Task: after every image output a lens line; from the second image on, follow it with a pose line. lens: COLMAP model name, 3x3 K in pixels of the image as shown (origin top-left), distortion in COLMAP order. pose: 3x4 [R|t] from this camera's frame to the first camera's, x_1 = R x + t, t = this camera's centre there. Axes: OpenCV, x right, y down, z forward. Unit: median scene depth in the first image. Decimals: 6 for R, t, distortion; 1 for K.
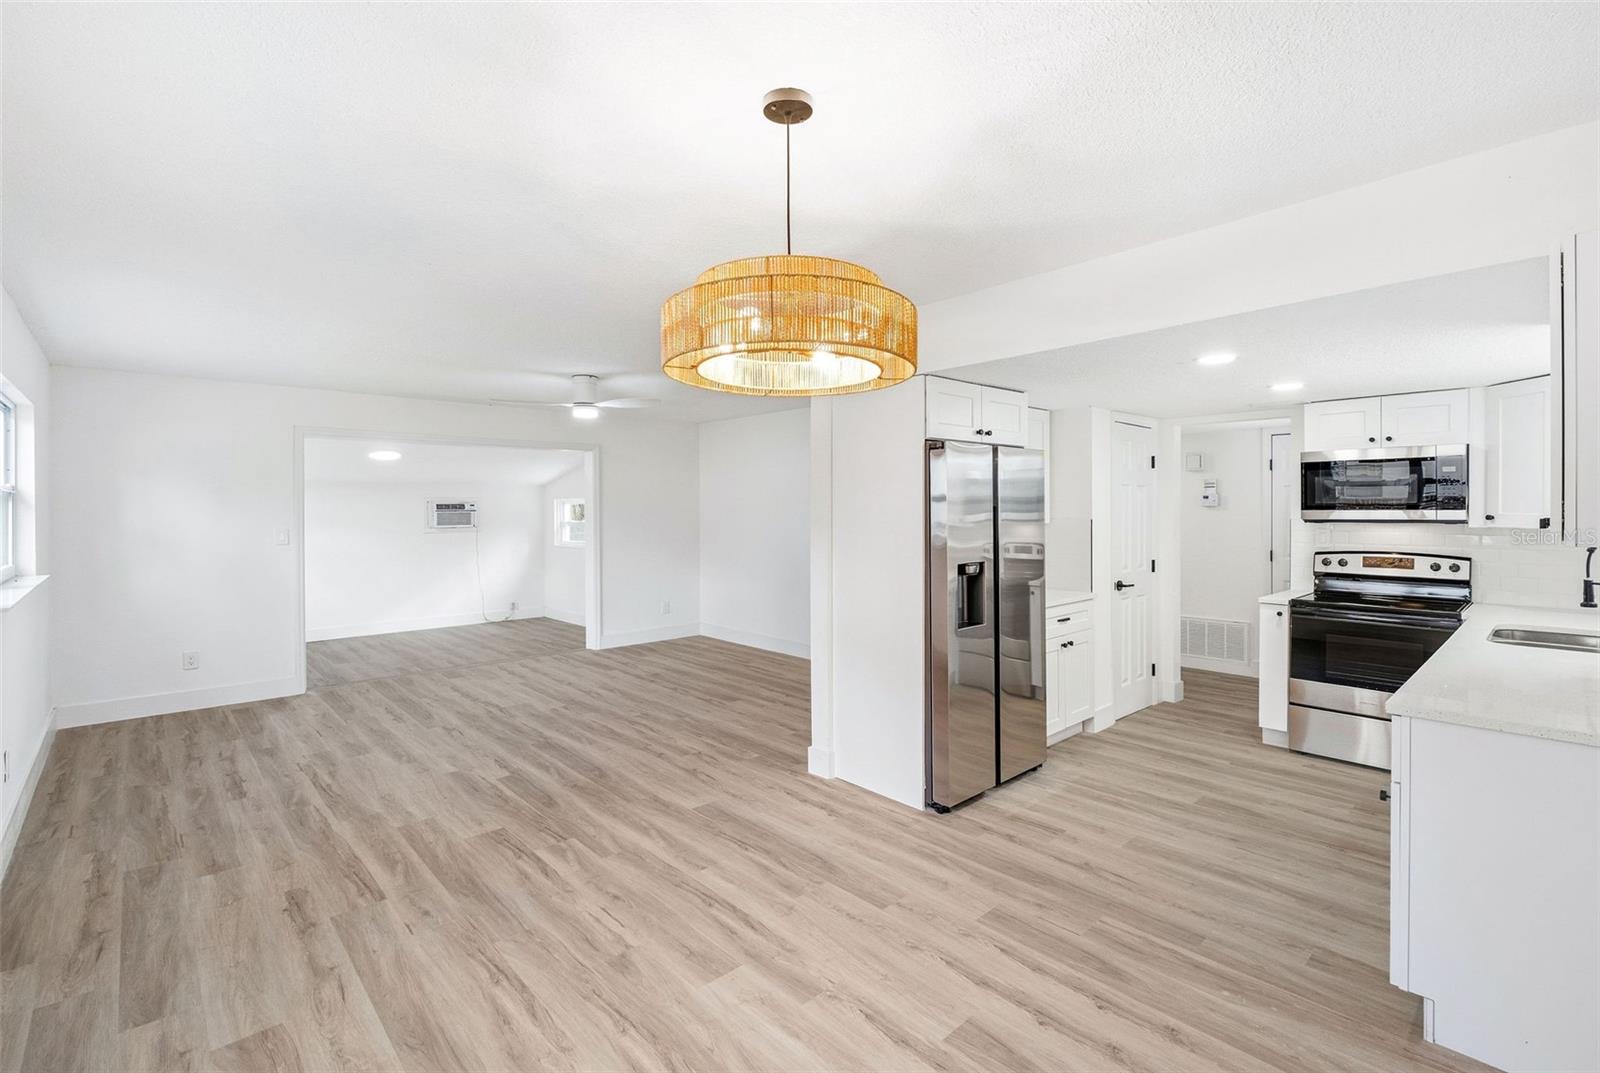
lens RADIAL K [[727.3, 0, 799.0], [0, 727.3, 511.6], [0, 0, 1]] dist [-0.023745, -0.000184]
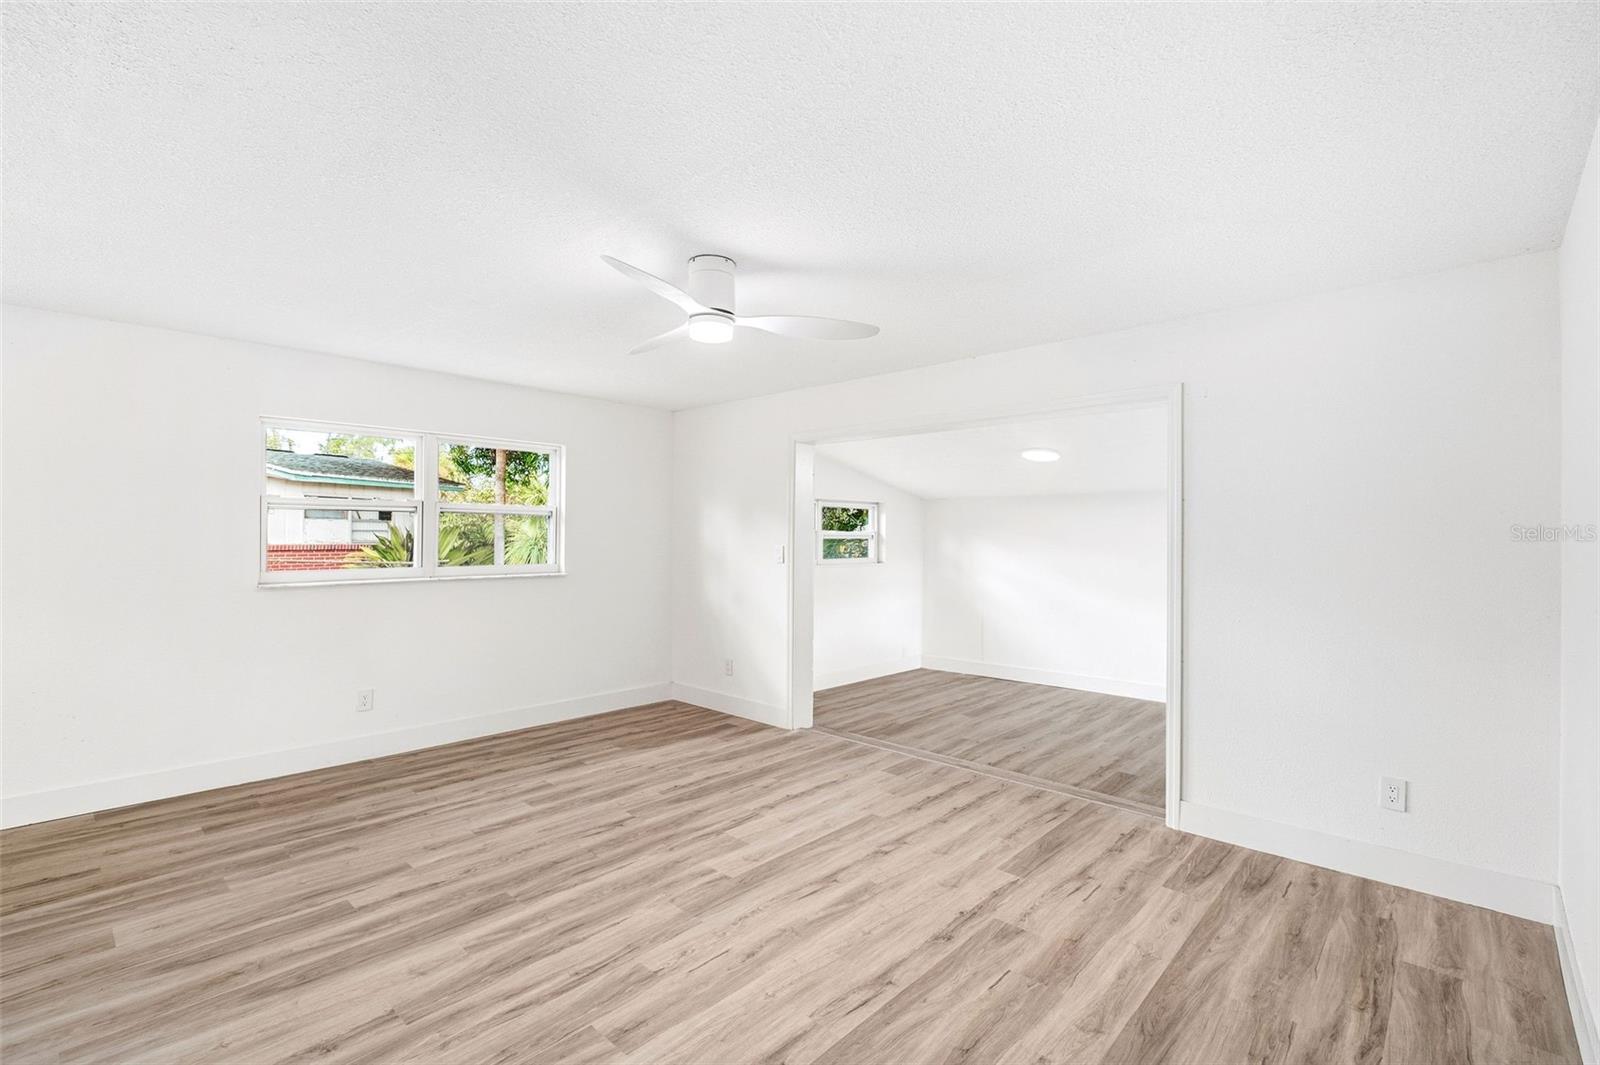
lens RADIAL K [[711.5, 0, 800.0], [0, 711.5, 532.5], [0, 0, 1]] dist [-0.001386, -0.000909]
pose [[0.069532, 0.000738, -0.997579, 0.319325], [-0.010616, 0.999944, 0.000000, 0.004849], [0.997523, 0.010590, 0.069536, 1.451117]]
